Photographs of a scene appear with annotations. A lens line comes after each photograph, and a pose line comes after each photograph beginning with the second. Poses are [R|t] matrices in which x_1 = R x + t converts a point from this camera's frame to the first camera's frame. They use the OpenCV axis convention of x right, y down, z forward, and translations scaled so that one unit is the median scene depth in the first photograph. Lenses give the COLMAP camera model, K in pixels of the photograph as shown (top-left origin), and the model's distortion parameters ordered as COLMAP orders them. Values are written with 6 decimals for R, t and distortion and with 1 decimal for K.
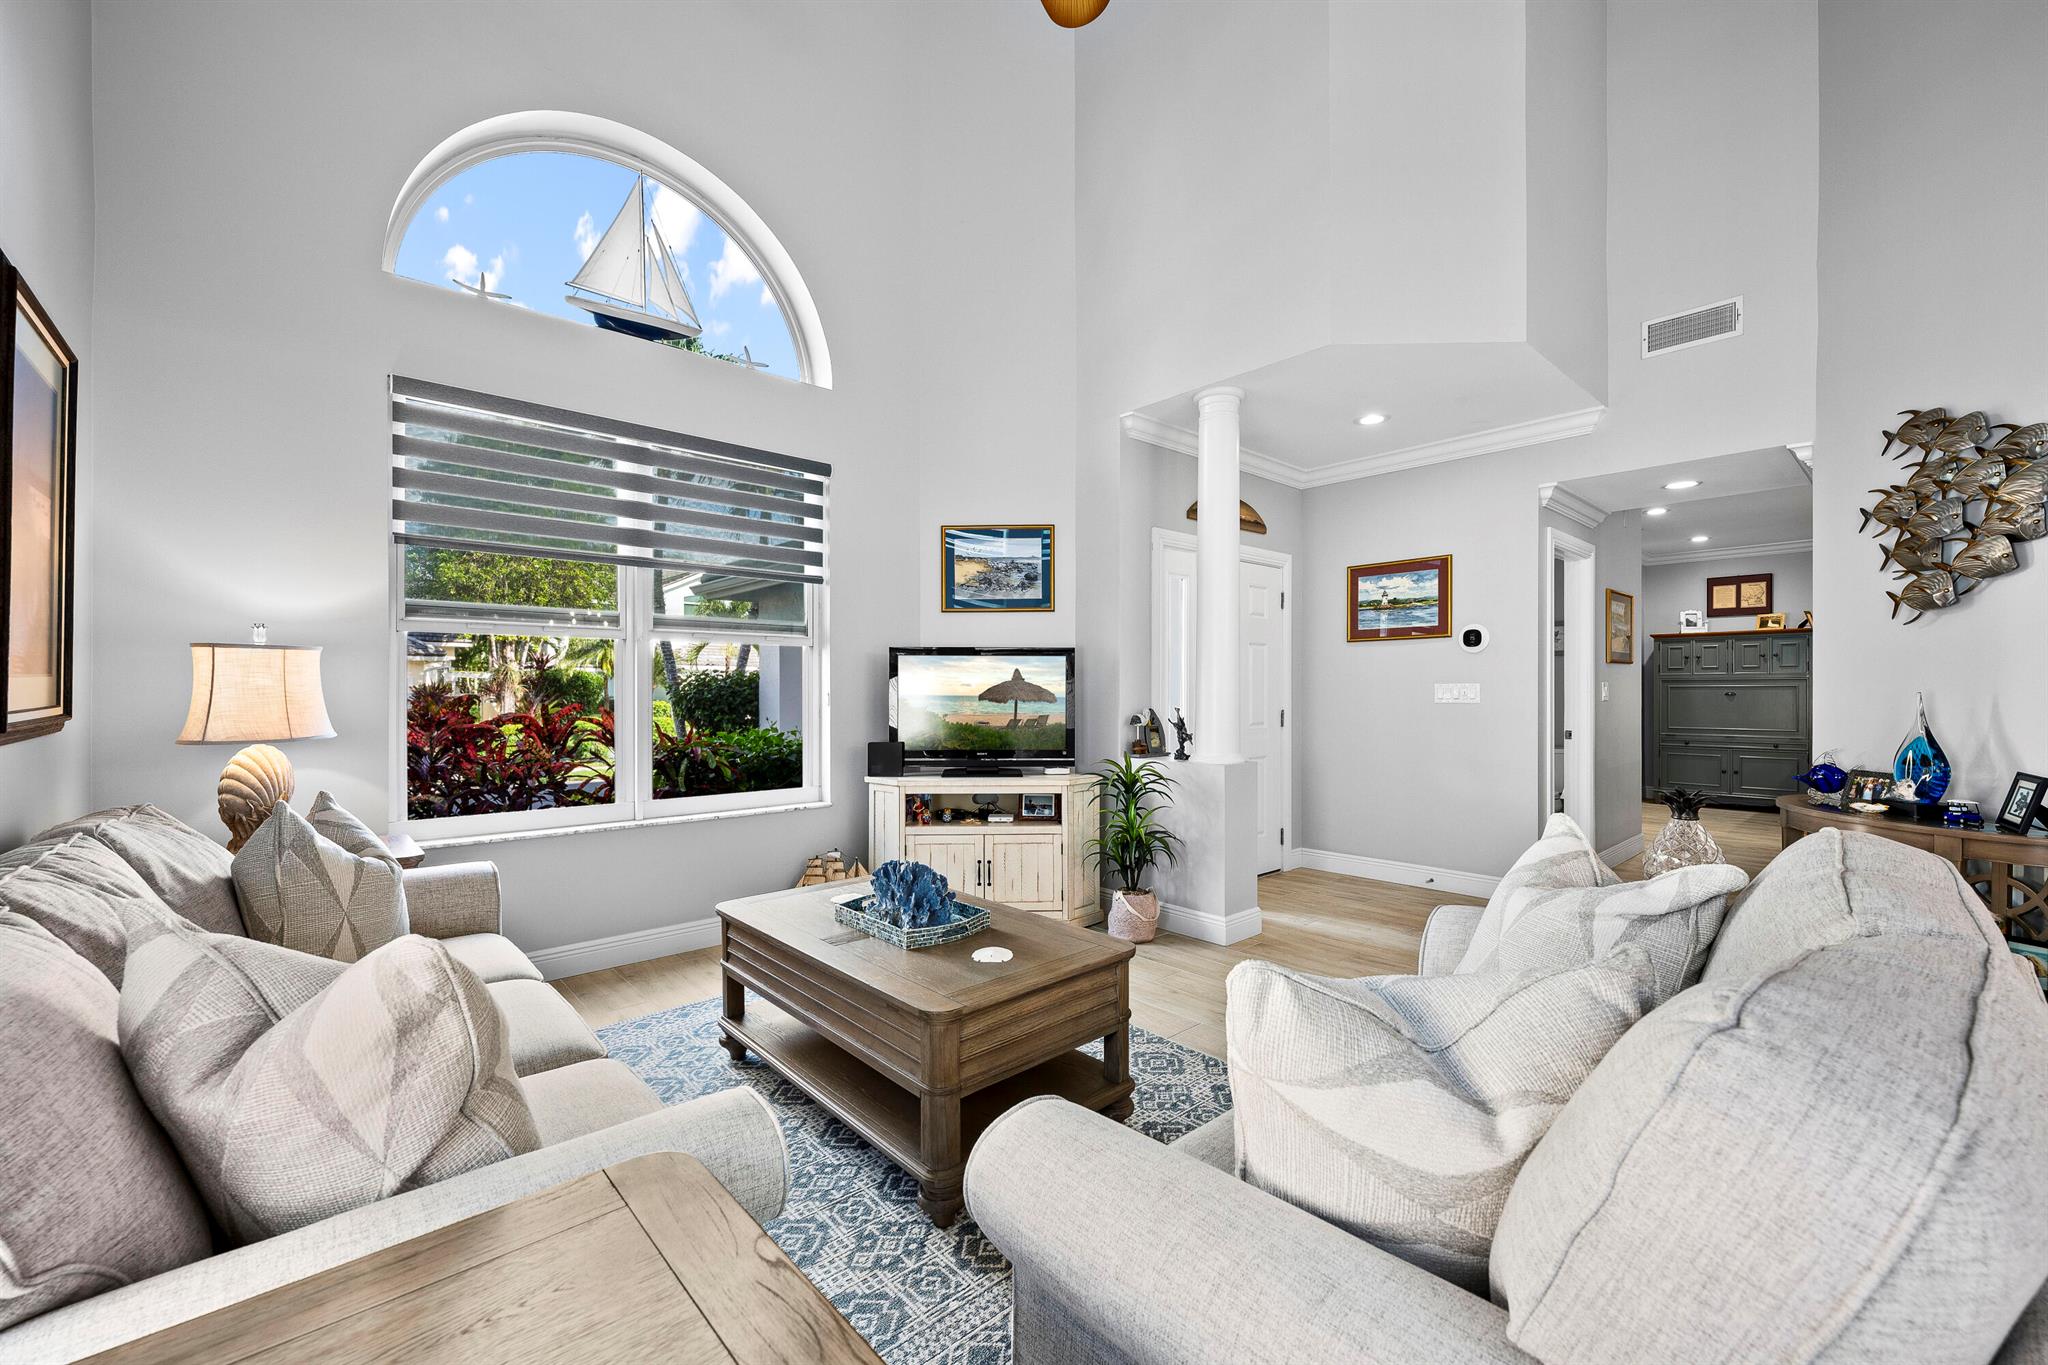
lens RADIAL K [[822.2, 0, 1024.4], [0, 822.2, 685.4], [0, 0, 1]] dist [0.000040, -0.000563]
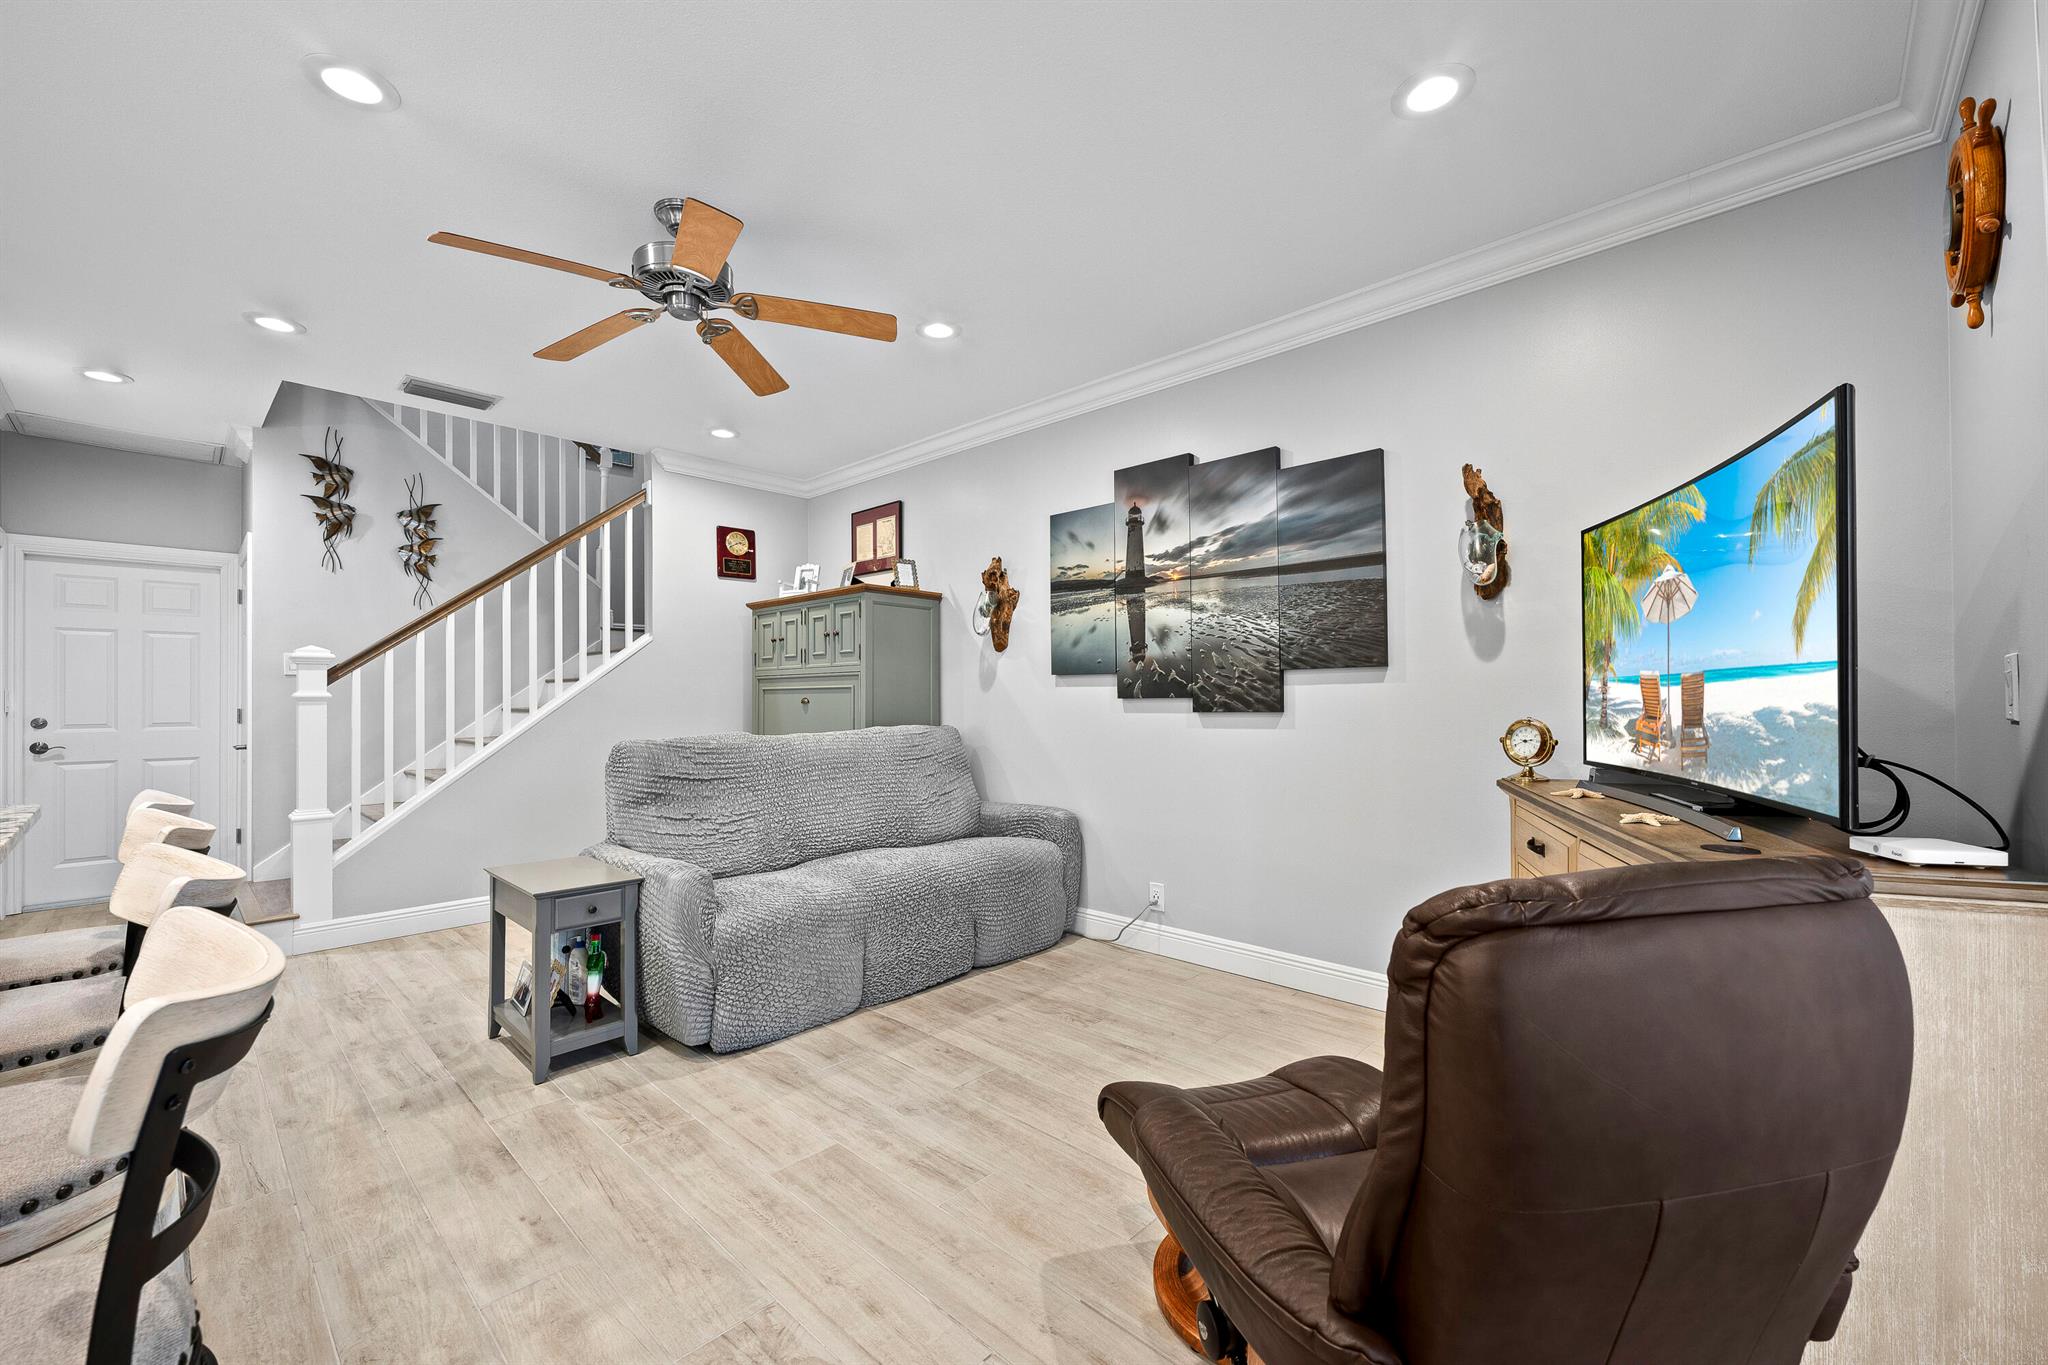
lens RADIAL K [[822.2, 0, 1024.6], [0, 822.2, 689.9], [0, 0, 1]] dist [0.000040, -0.000563]
pose [[0.996584, -0.005324, 0.082412, 0.932179], [0.005888, 0.999961, -0.006598, 0.007054], [-0.082374, 0.007061, 0.996576, 0.384726]]
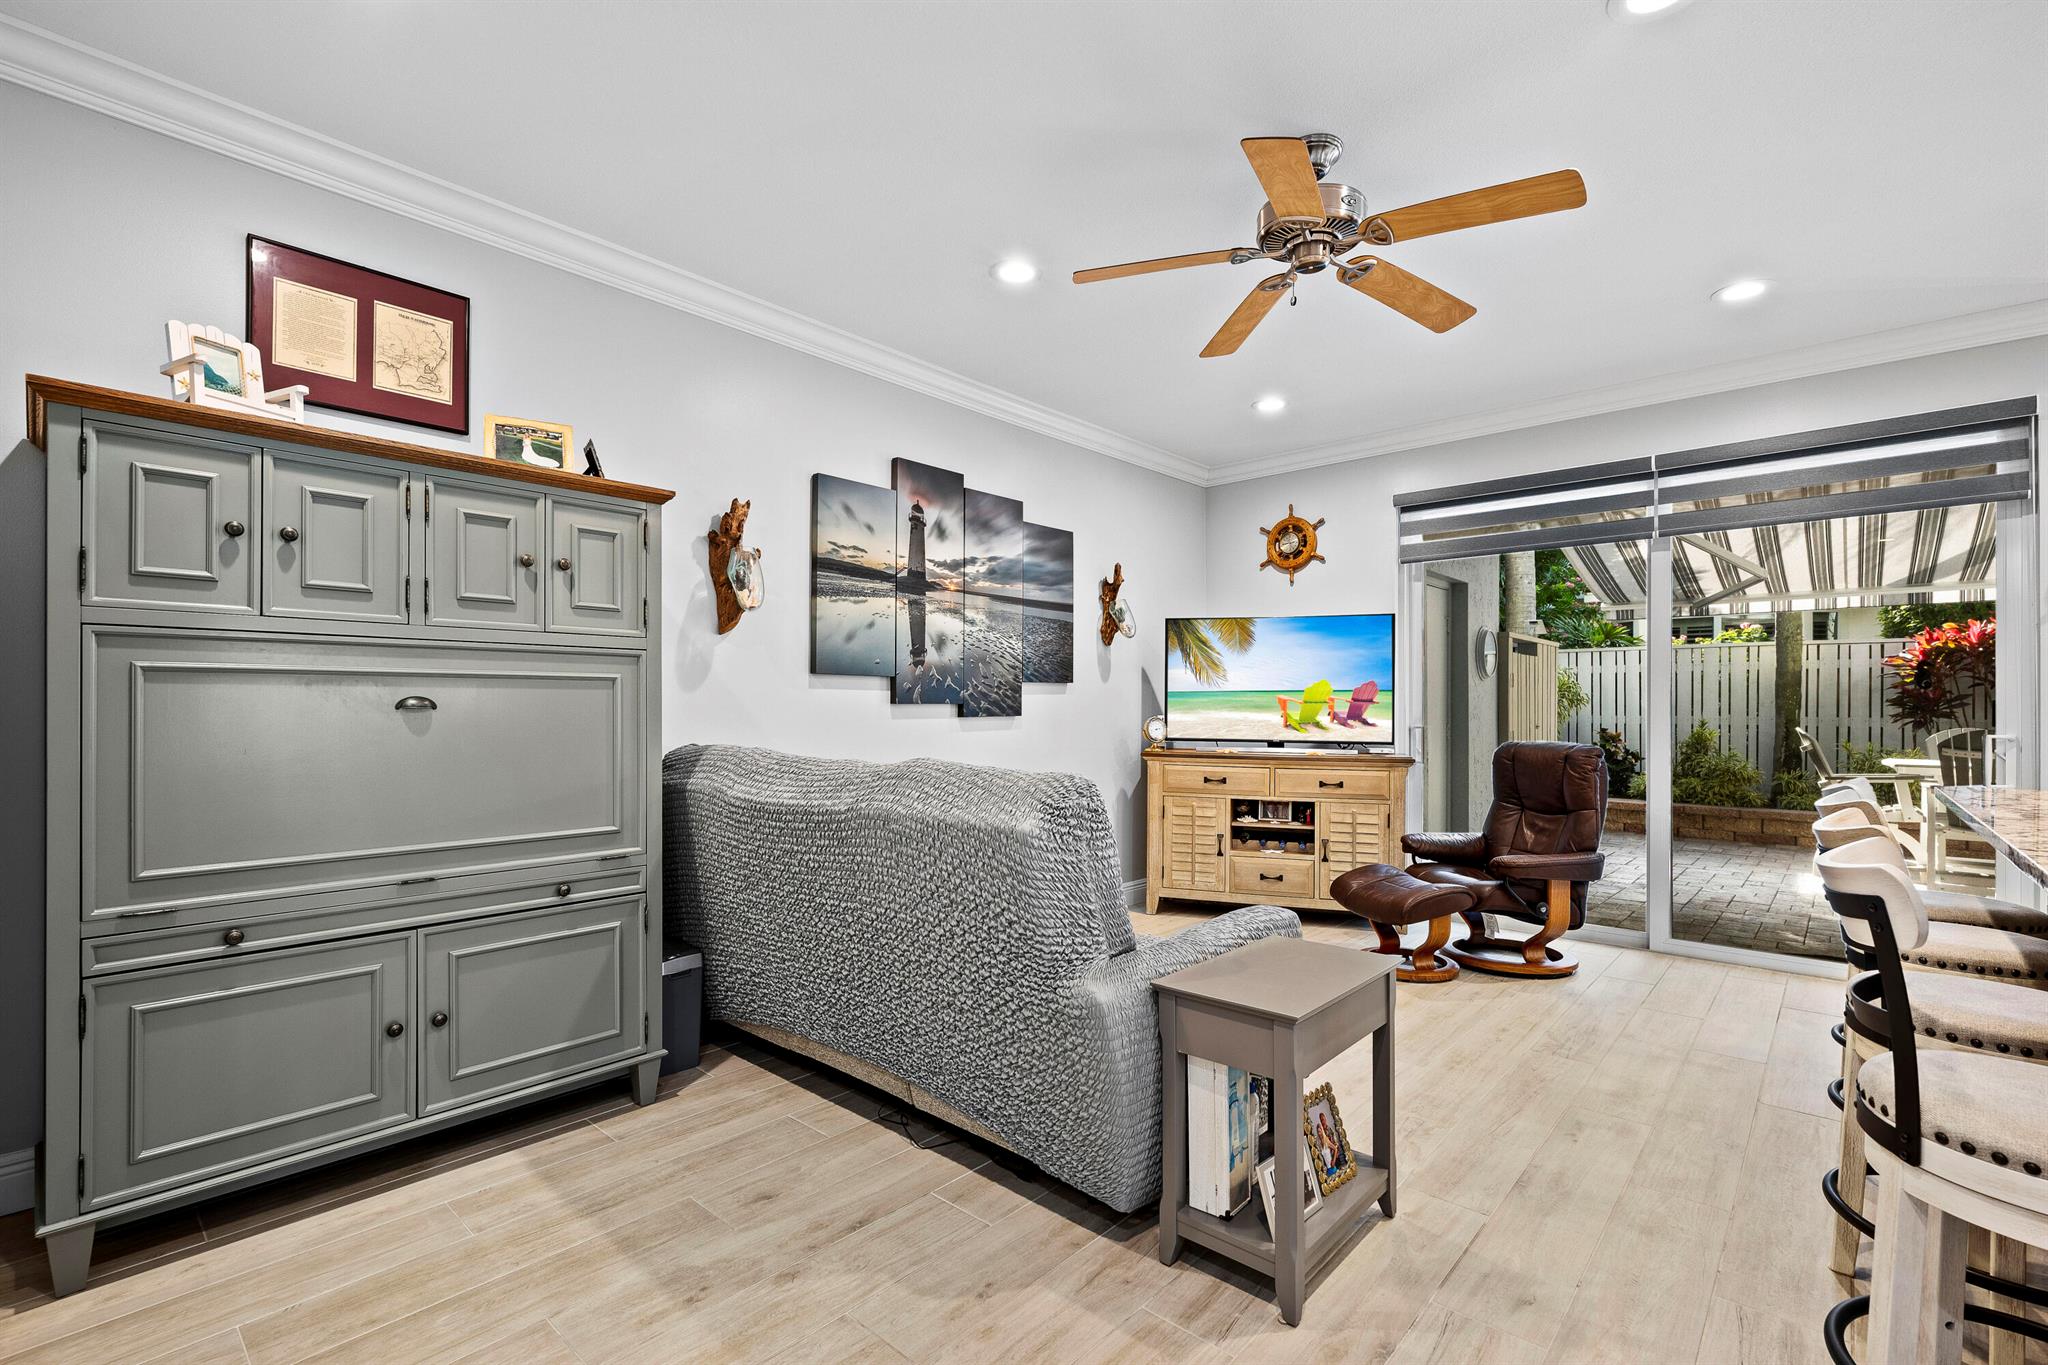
lens RADIAL K [[917.2, 0, 1022.6], [0, 917.2, 702.1], [0, 0, 1]] dist [-0.002877, -0.000668]
pose [[-0.107120, 0.002321, 0.994243, 0.548093], [-0.006399, 0.999975, -0.003024, 0.009152], [-0.994225, -0.006686, -0.107103, 0.819255]]
